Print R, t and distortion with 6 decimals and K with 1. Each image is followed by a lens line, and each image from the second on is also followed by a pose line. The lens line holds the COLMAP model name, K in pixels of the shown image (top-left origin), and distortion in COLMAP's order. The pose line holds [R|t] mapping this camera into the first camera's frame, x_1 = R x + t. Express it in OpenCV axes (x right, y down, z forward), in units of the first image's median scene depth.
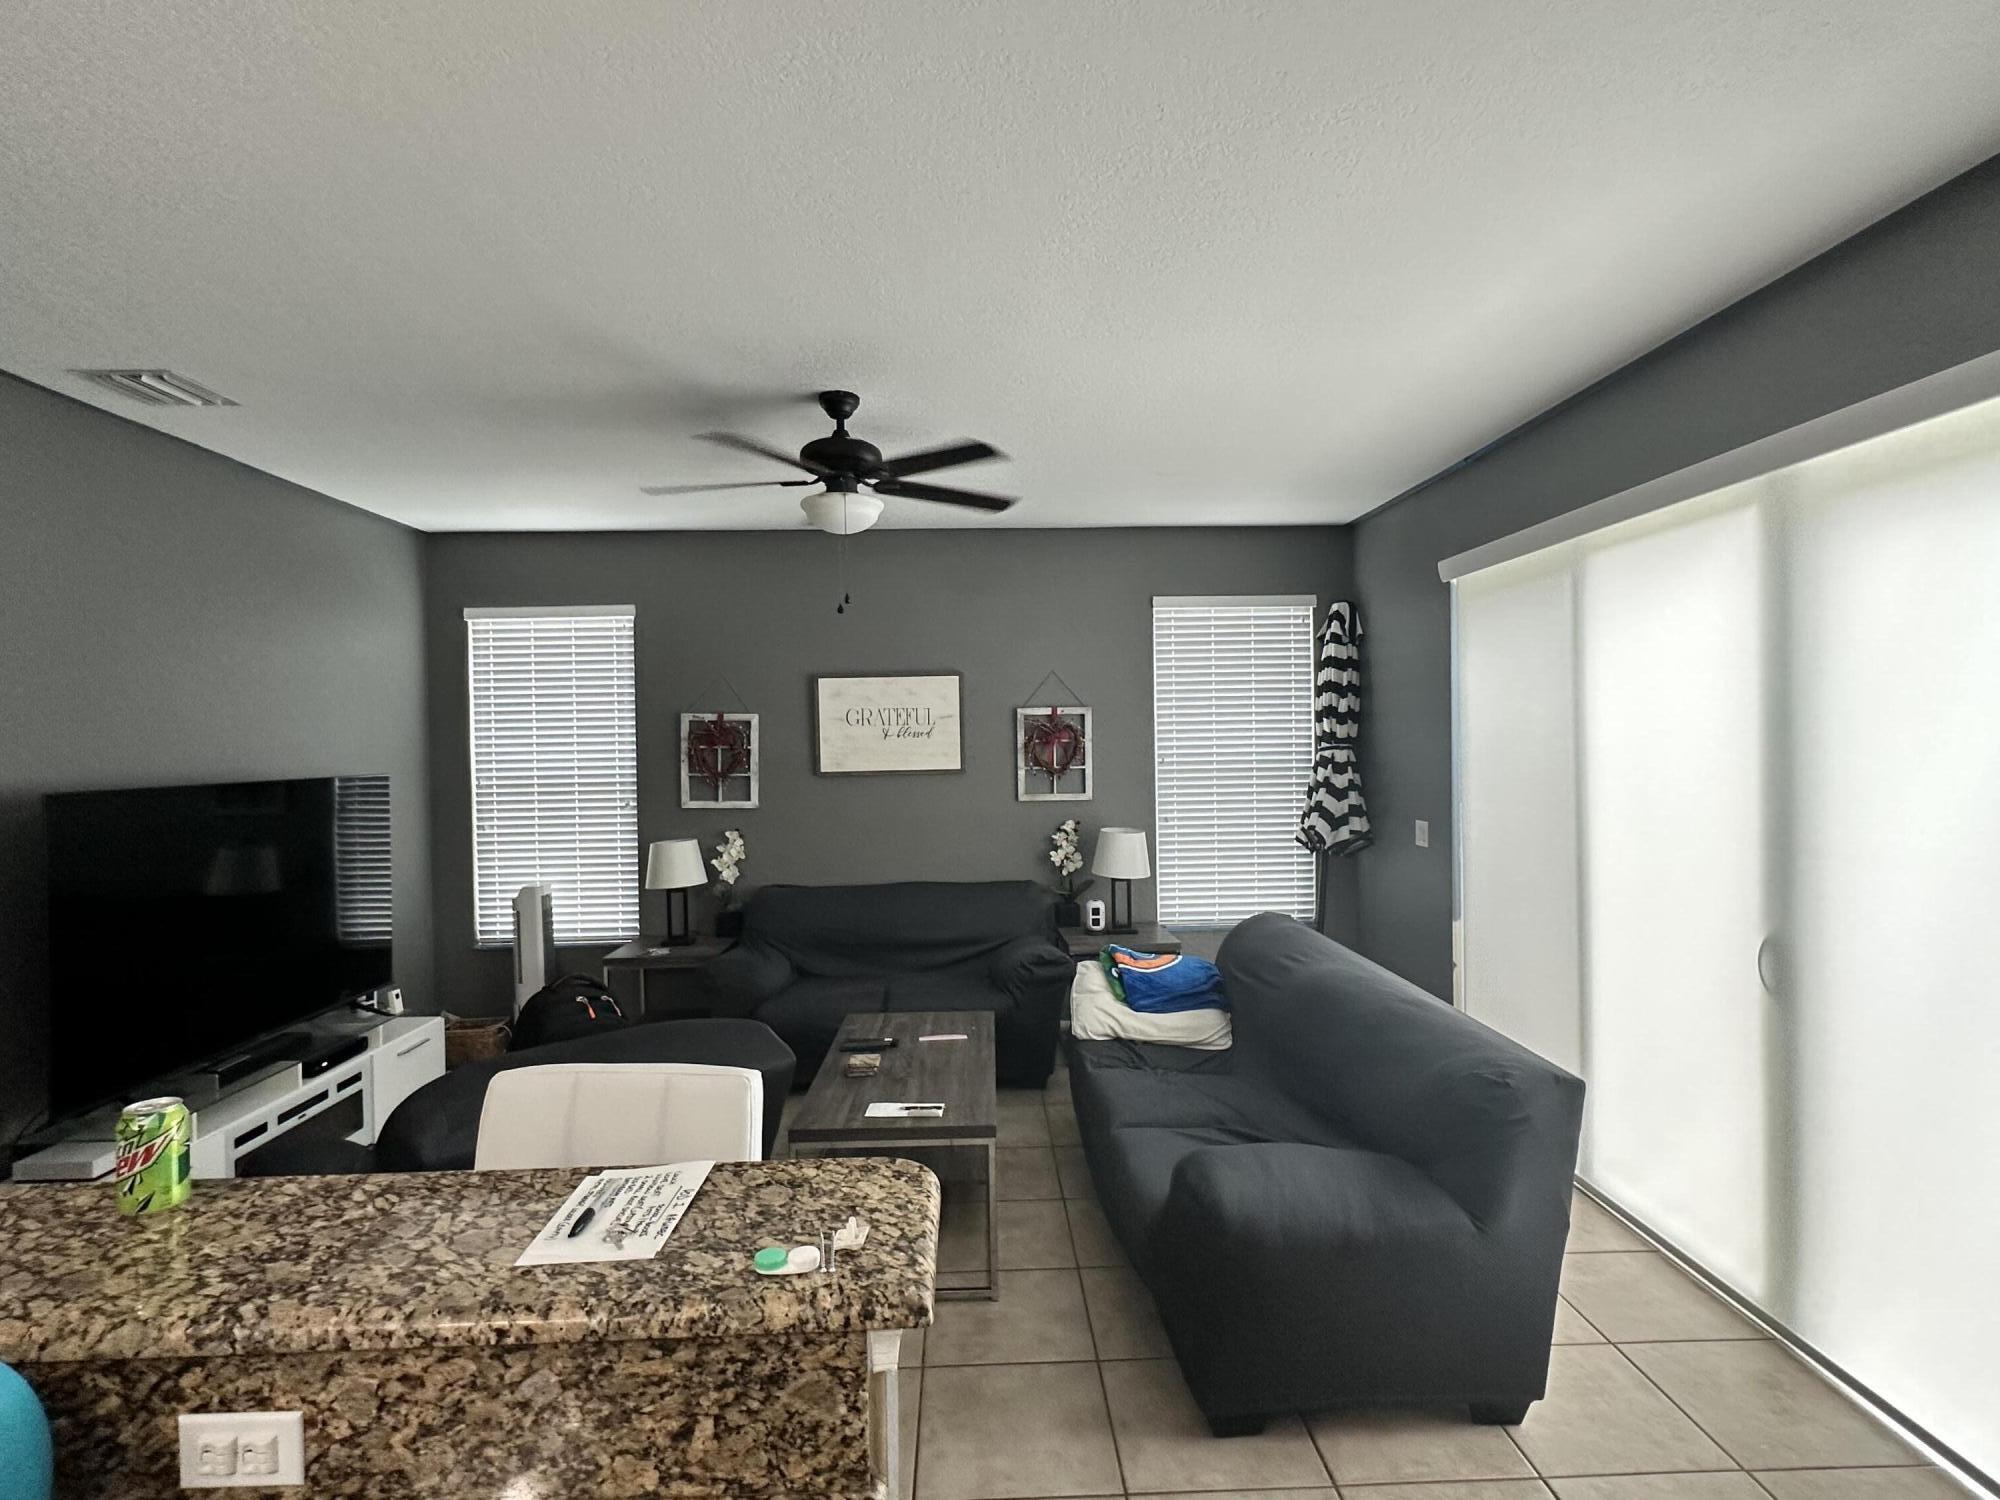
lens RADIAL K [[1004.6, 0, 998.0], [0, 1004.6, 746.7], [0, 0, 1]] dist [-0.002214, 0.000183]
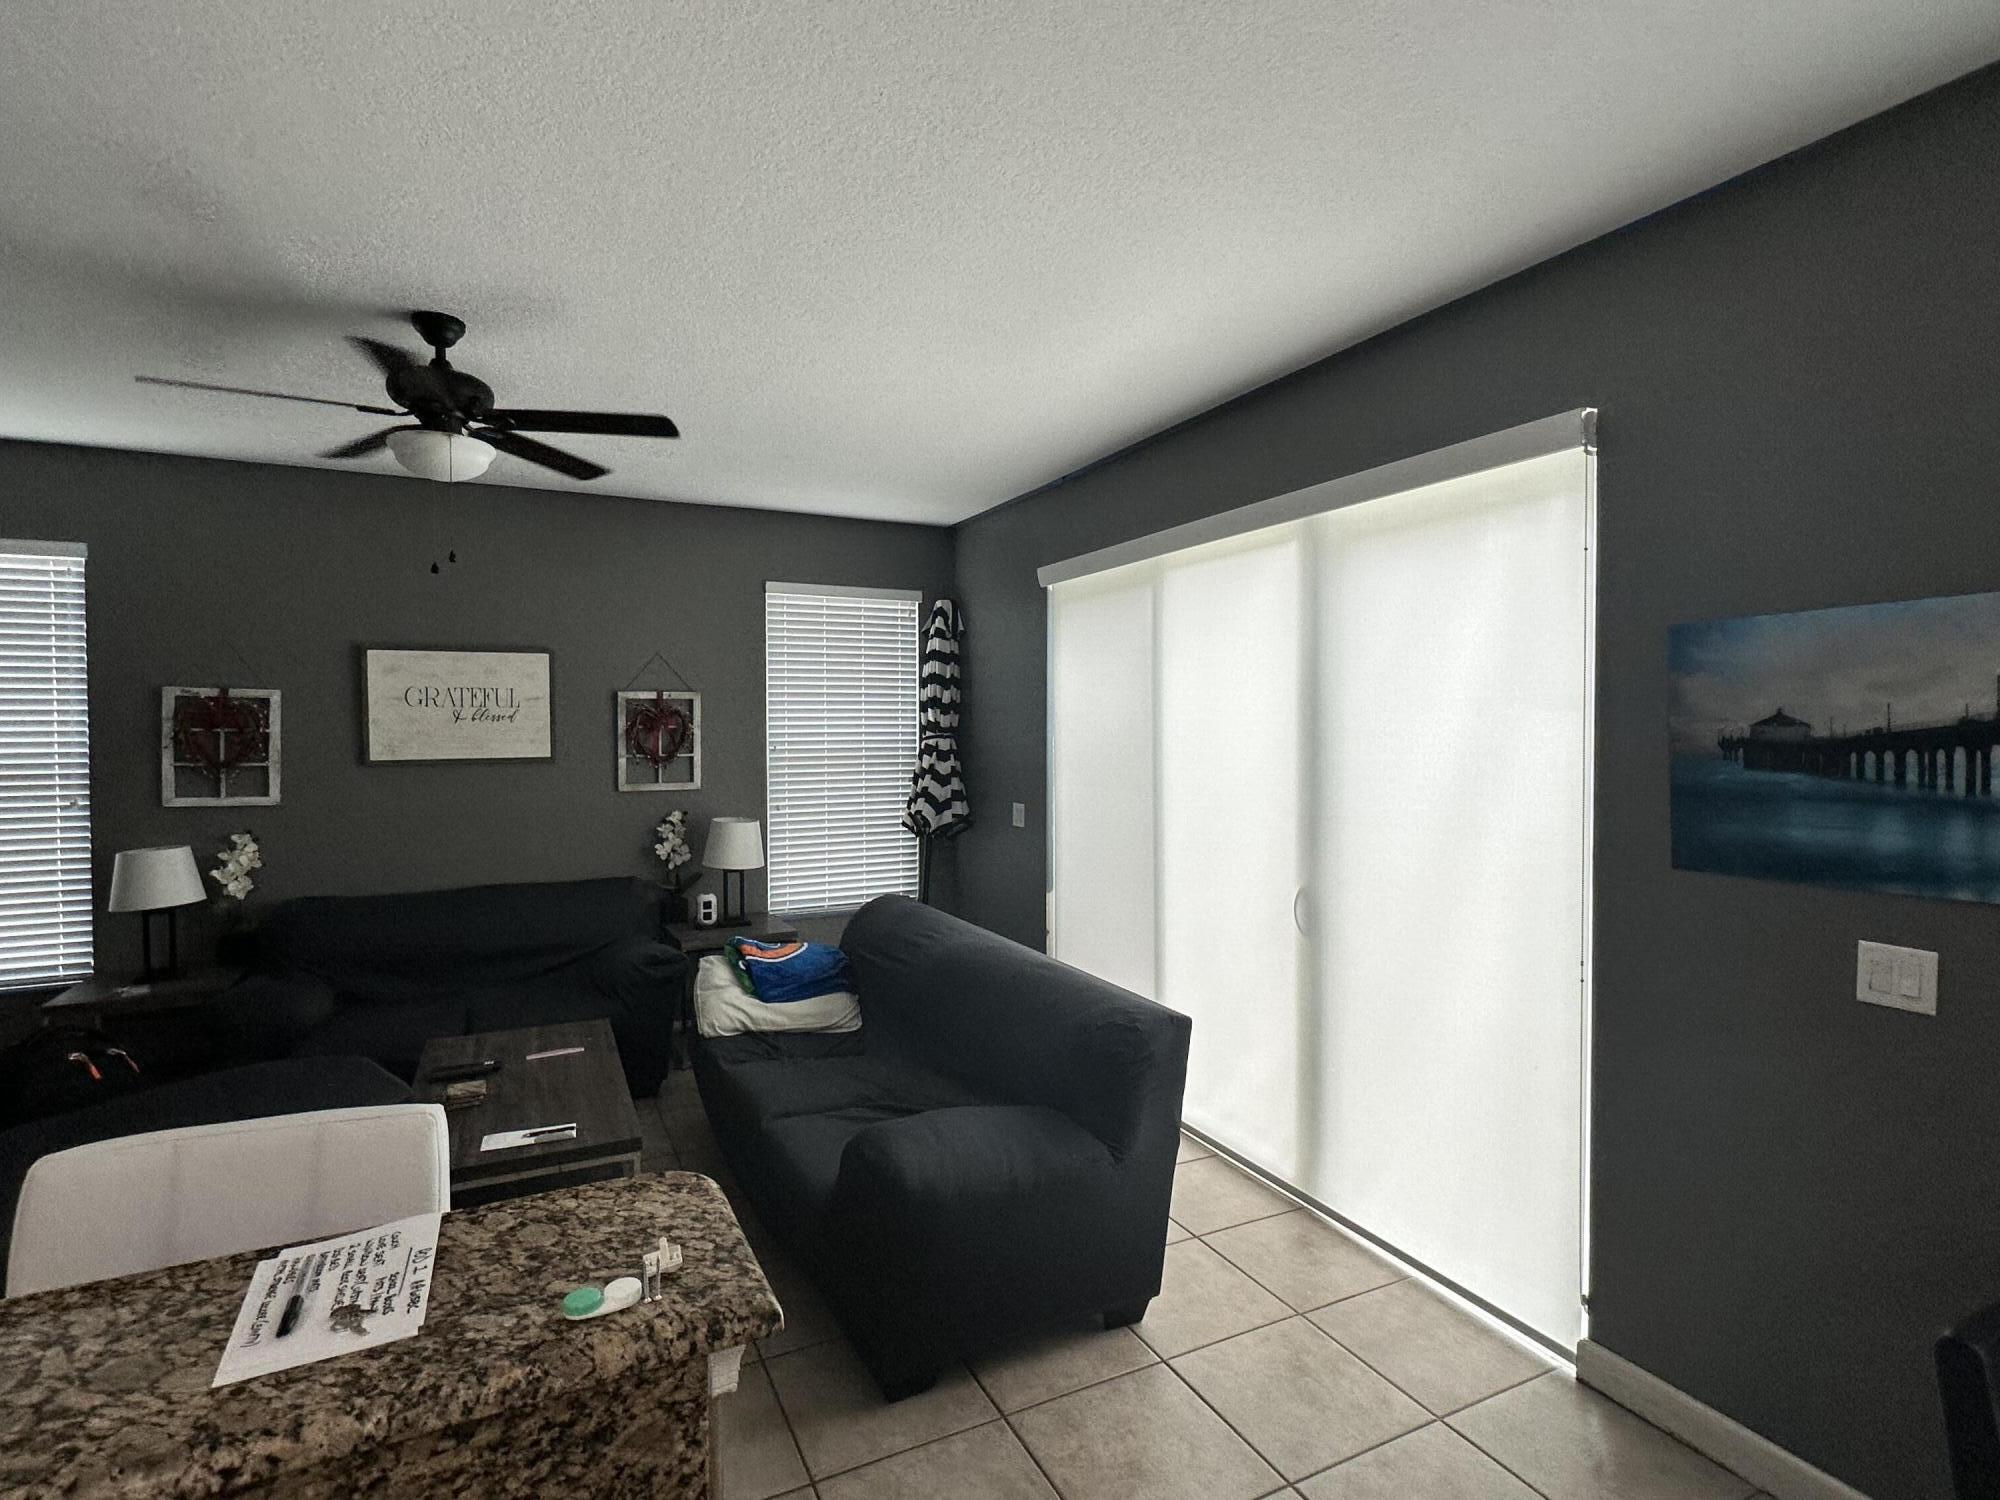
lens RADIAL K [[1004.6, 0, 999.6], [0, 1004.6, 745.7], [0, 0, 1]] dist [-0.002214, 0.000183]
pose [[0.907747, 0.004227, 0.419497, -0.050760], [-0.007402, 0.999955, 0.005942, 0.003727], [-0.419453, -0.008499, 0.907737, 0.011604]]
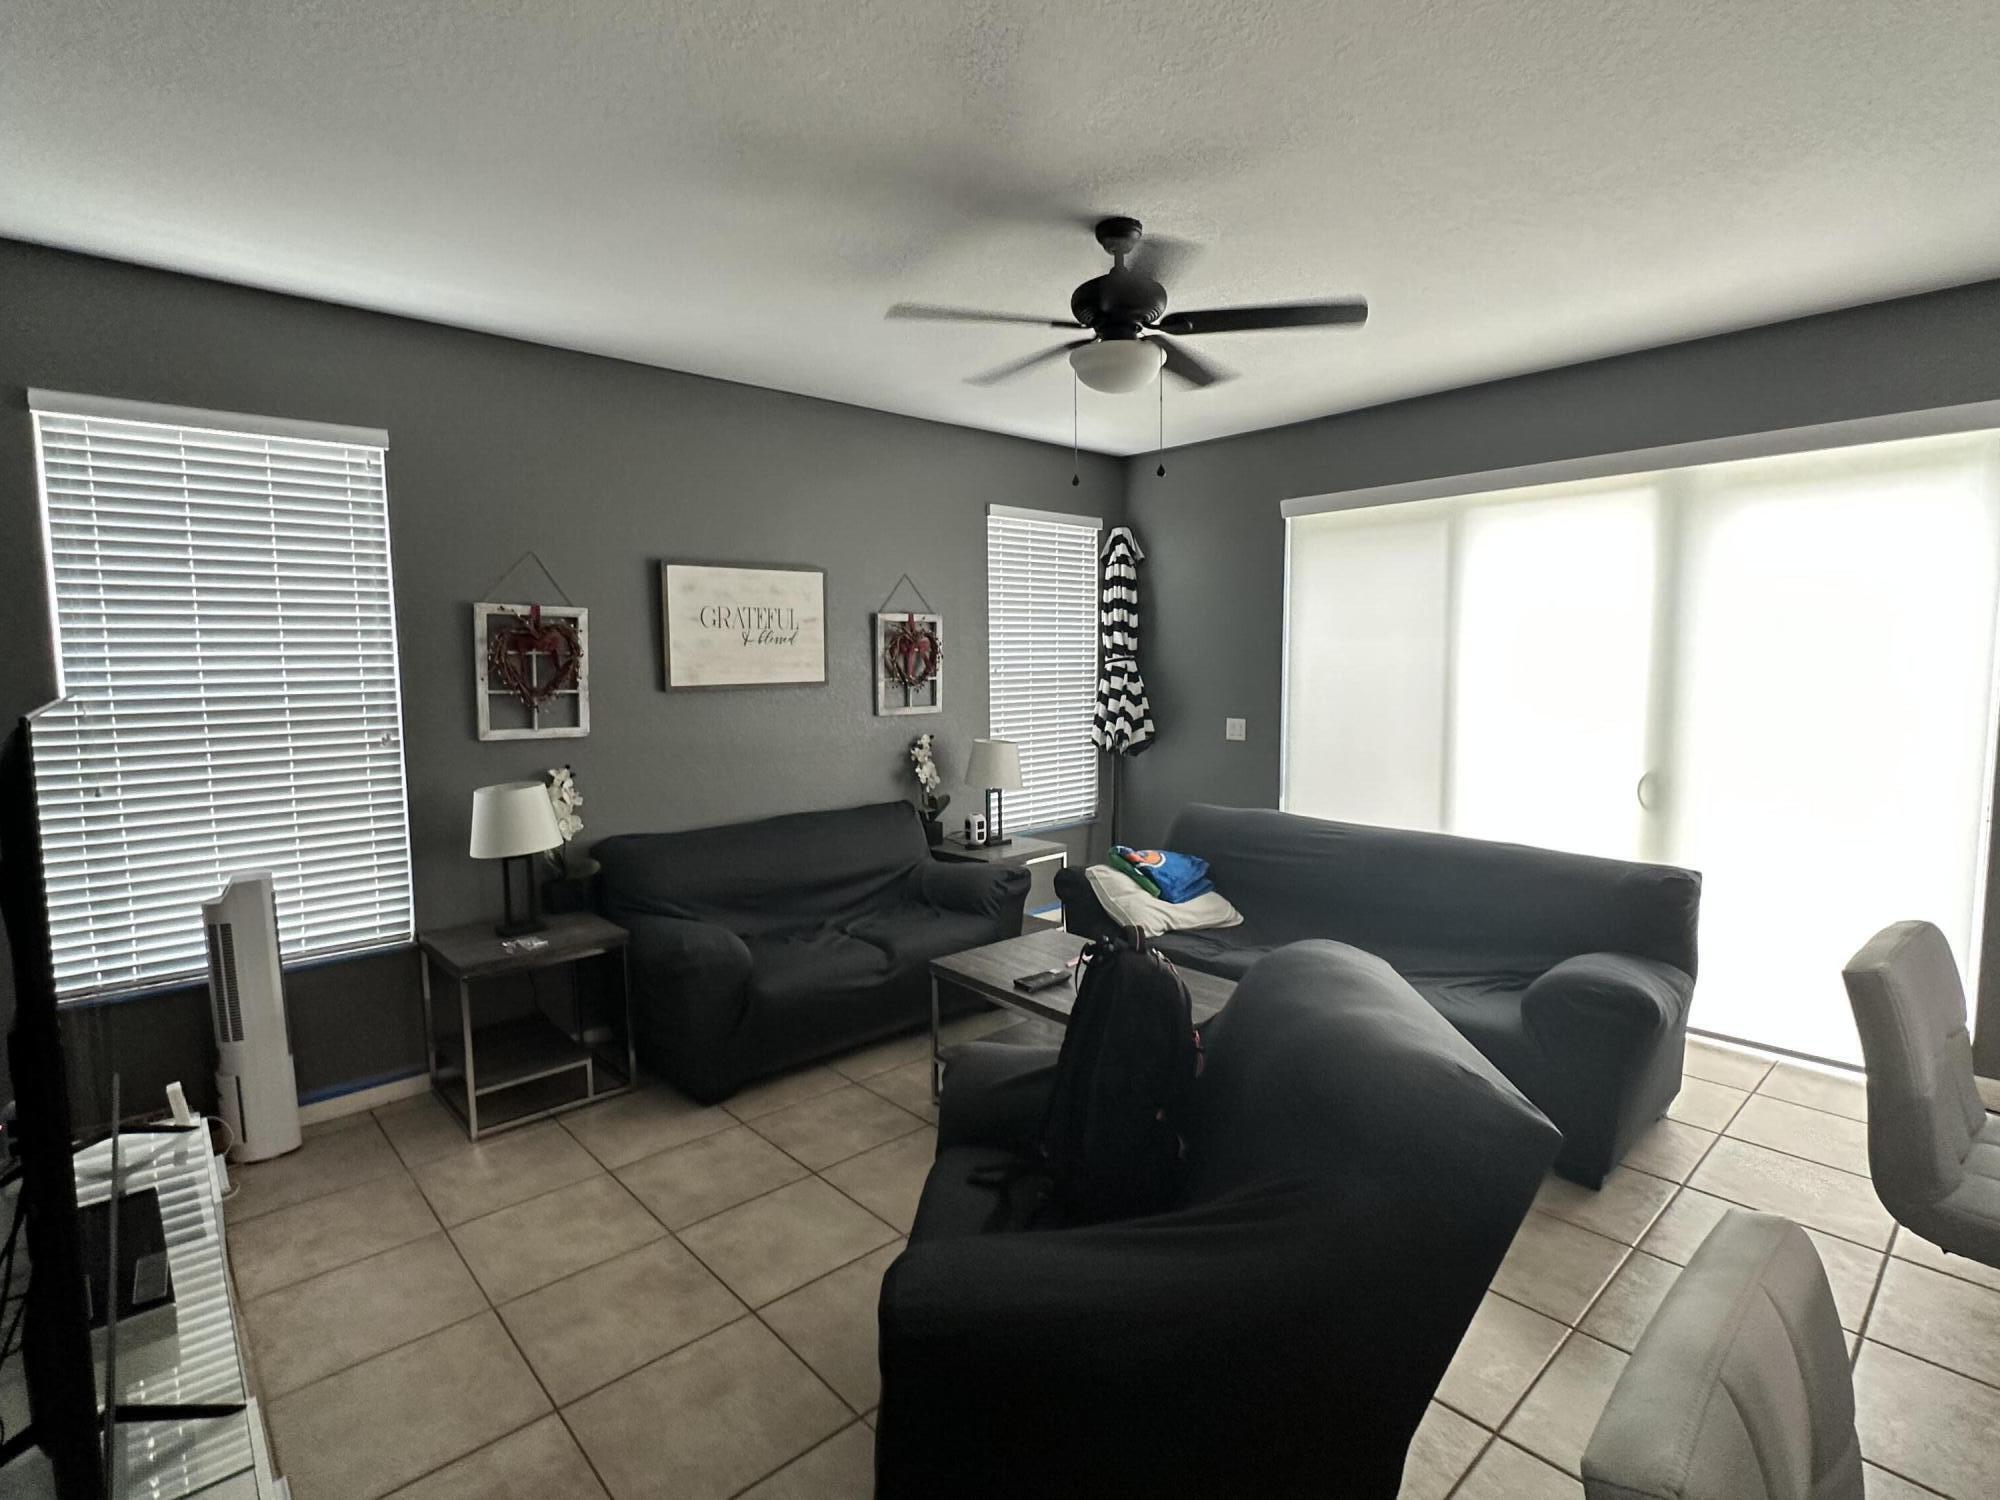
lens RADIAL K [[1004.6, 0, 992.0], [0, 1004.6, 746.9], [0, 0, 1]] dist [-0.002214, 0.000183]
pose [[0.756945, -0.050196, 0.651548, -0.510450], [0.003137, 0.997313, 0.073190, 0.016232], [-0.653471, -0.053357, 0.755068, 0.251431]]
